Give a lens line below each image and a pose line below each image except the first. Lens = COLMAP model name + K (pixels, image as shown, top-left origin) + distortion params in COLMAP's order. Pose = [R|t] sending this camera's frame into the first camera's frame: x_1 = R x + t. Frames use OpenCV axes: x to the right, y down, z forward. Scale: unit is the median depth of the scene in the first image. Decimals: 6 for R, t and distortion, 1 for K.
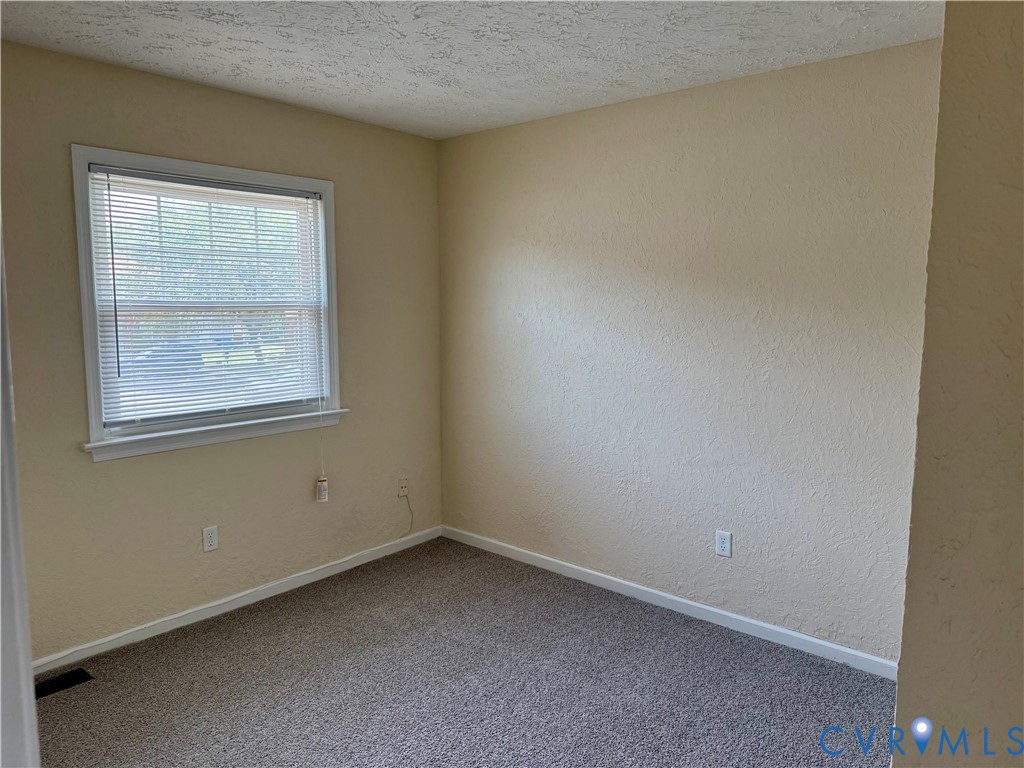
lens RADIAL K [[709.5, 0, 504.6], [0, 709.5, 385.4], [0, 0, 1]] dist [0.064055, -0.068149]
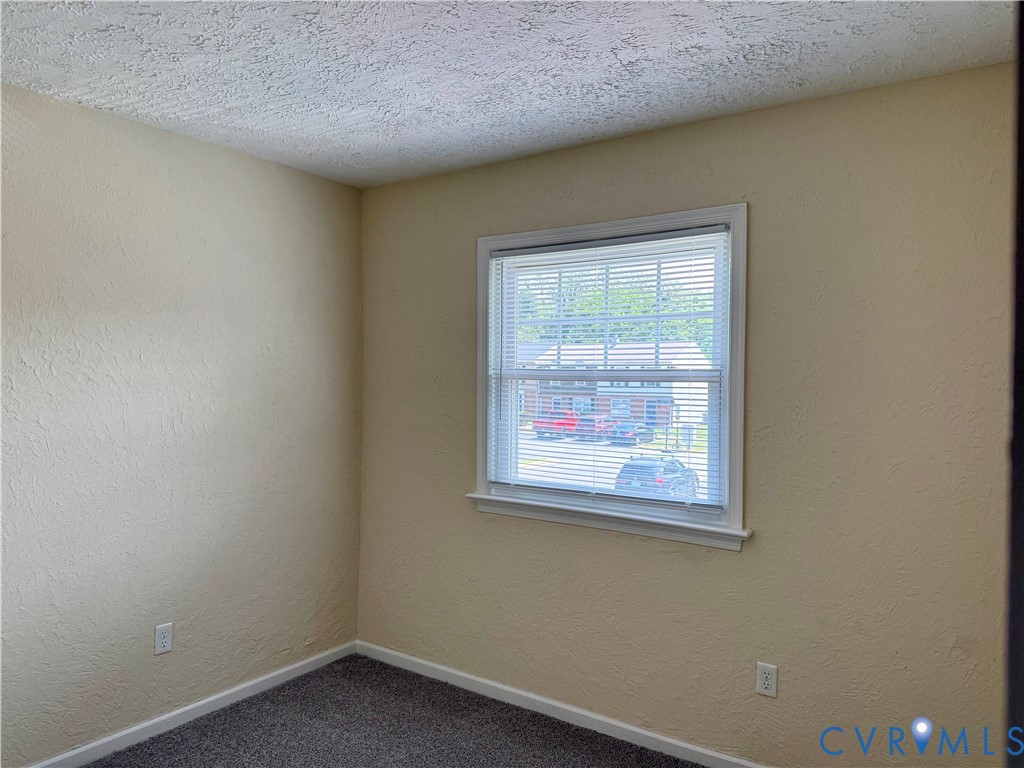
lens RADIAL K [[709.5, 0, 504.6], [0, 709.5, 385.4], [0, 0, 1]] dist [0.064055, -0.068149]
pose [[0.098716, -0.001485, -0.995115, 0.502547], [-0.146353, 0.989103, -0.015994, -0.069694], [0.984295, 0.147217, 0.097423, 0.833586]]
